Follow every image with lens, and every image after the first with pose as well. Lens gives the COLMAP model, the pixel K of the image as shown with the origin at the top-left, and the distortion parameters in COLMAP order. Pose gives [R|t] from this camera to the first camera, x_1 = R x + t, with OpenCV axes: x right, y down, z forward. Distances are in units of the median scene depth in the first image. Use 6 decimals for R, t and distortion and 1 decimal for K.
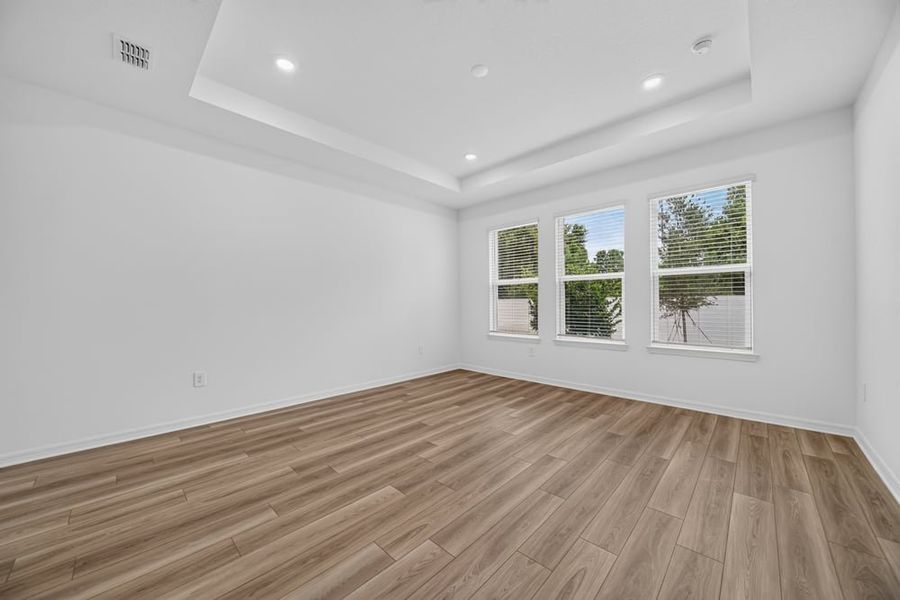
lens RADIAL K [[326.7, 0, 449.3], [0, 326.7, 303.0], [0, 0, 1]] dist [-0.015534, 0.000013]
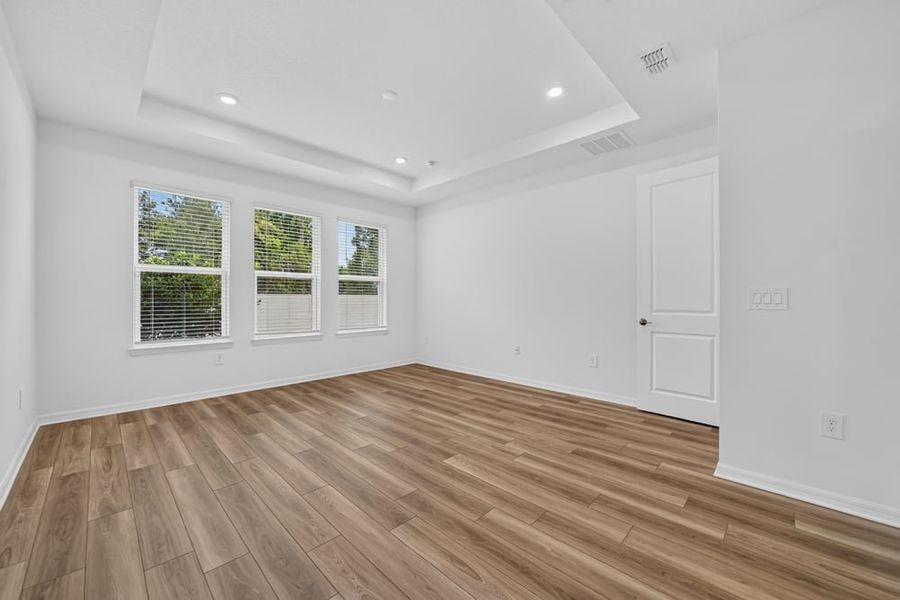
lens RADIAL K [[345.7, 0, 450.0], [0, 345.7, 300.0], [0, 0, 1]] dist [-0.009679, 0.000076]
pose [[0.007965, 0.004606, 0.999958, -1.055420], [-0.003898, 0.999982, -0.004575, 0.005397], [-0.999961, -0.003862, 0.007983, 0.738367]]
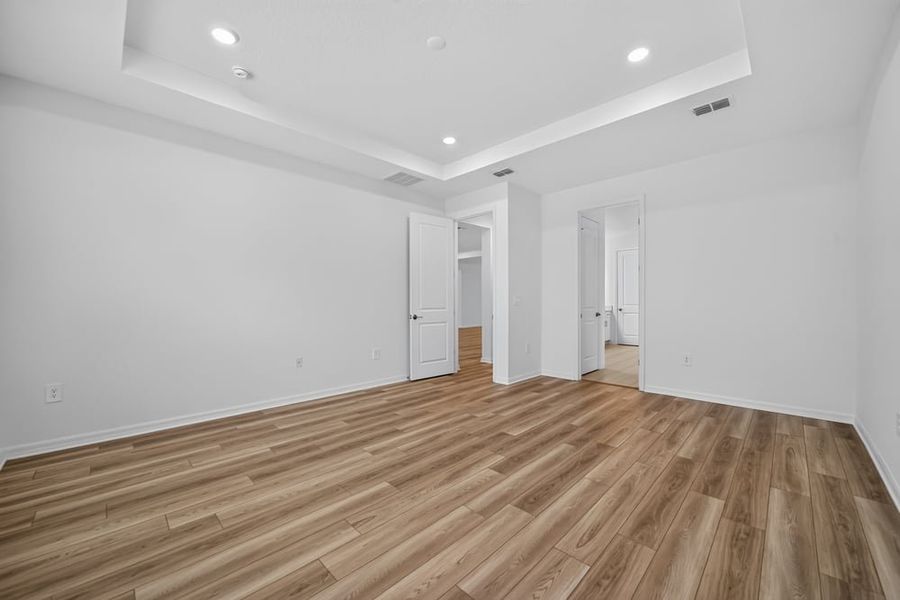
lens RADIAL K [[345.7, 0, 450.0], [0, 345.7, 300.0], [0, 0, 1]] dist [-0.009679, 0.000076]
pose [[-0.999854, 0.007321, 0.015431, 0.045696], [0.007190, 0.999938, -0.008532, 0.005610], [-0.015492, -0.008420, -0.999845, 1.862330]]
